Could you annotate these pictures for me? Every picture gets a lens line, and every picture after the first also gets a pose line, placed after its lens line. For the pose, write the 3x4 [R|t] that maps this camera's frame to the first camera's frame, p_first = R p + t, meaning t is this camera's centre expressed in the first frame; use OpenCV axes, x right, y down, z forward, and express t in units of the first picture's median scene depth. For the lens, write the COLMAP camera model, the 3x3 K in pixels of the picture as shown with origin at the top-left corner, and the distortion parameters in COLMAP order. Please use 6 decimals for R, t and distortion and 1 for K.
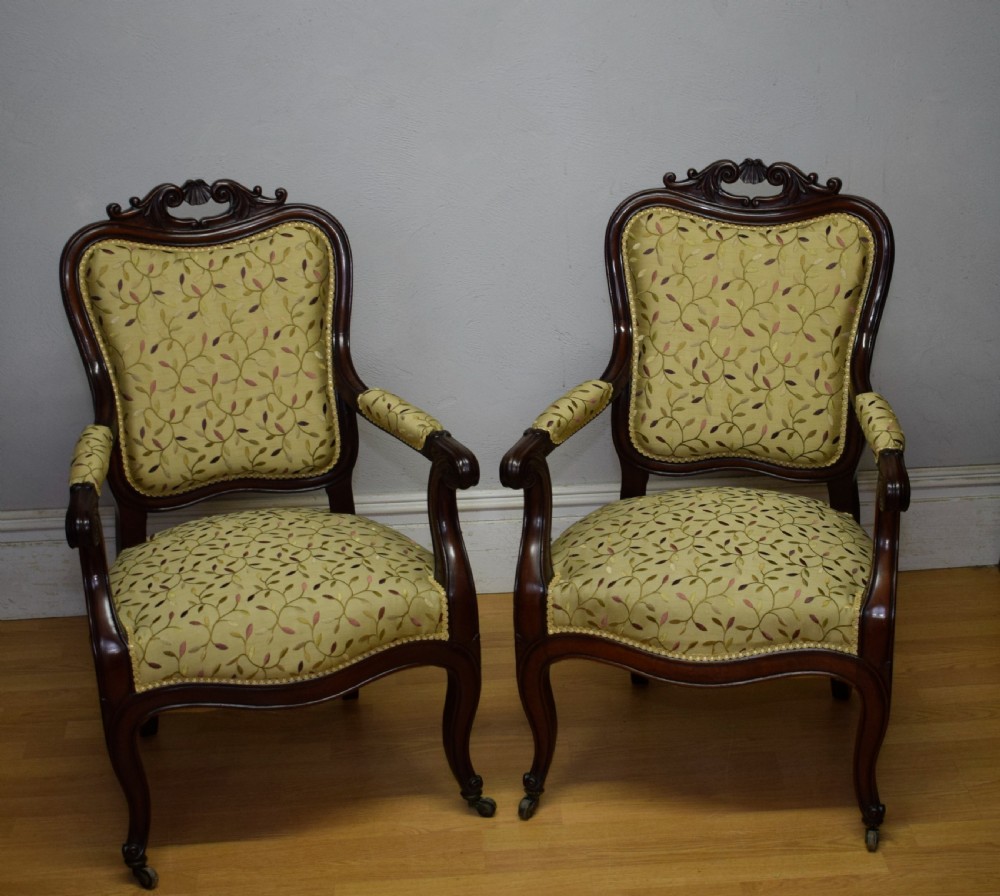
lens RADIAL K [[2024.2, 0, 563.9], [0, 2024.2, 542.8], [0, 0, 1]] dist [-0.017117, 0.000000]
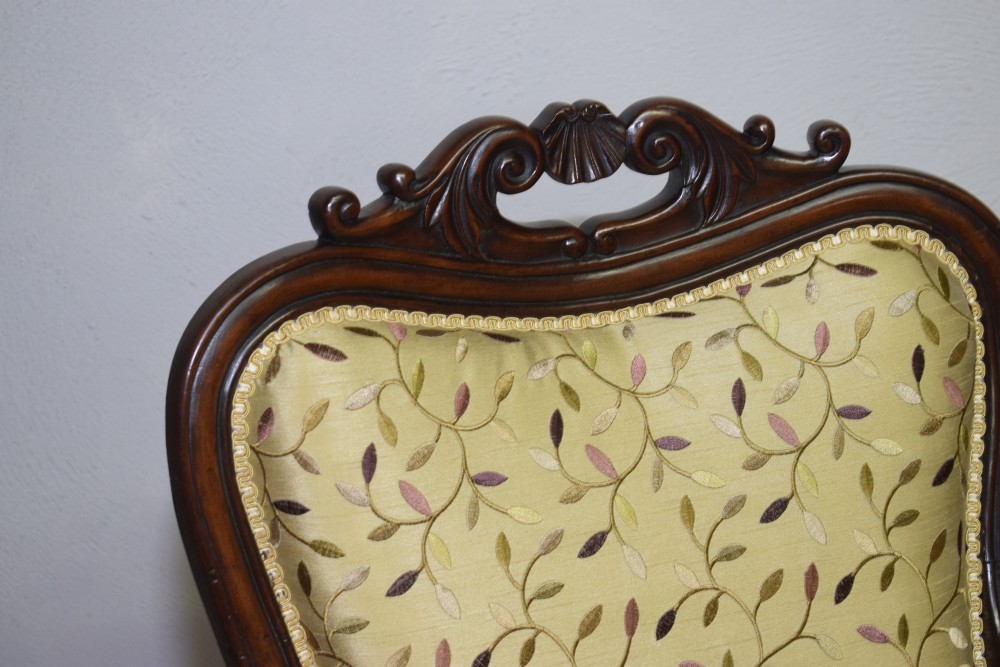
lens RADIAL K [[2283.1, 0, 498.3], [0, 2283.1, 332.1], [0, 0, 1]] dist [-0.053858, 0.000000]
pose [[0.999676, -0.019847, 0.015965, -0.201208], [0.020267, 0.999442, -0.026545, -0.134787], [-0.015429, 0.026860, 0.999520, 0.645421]]
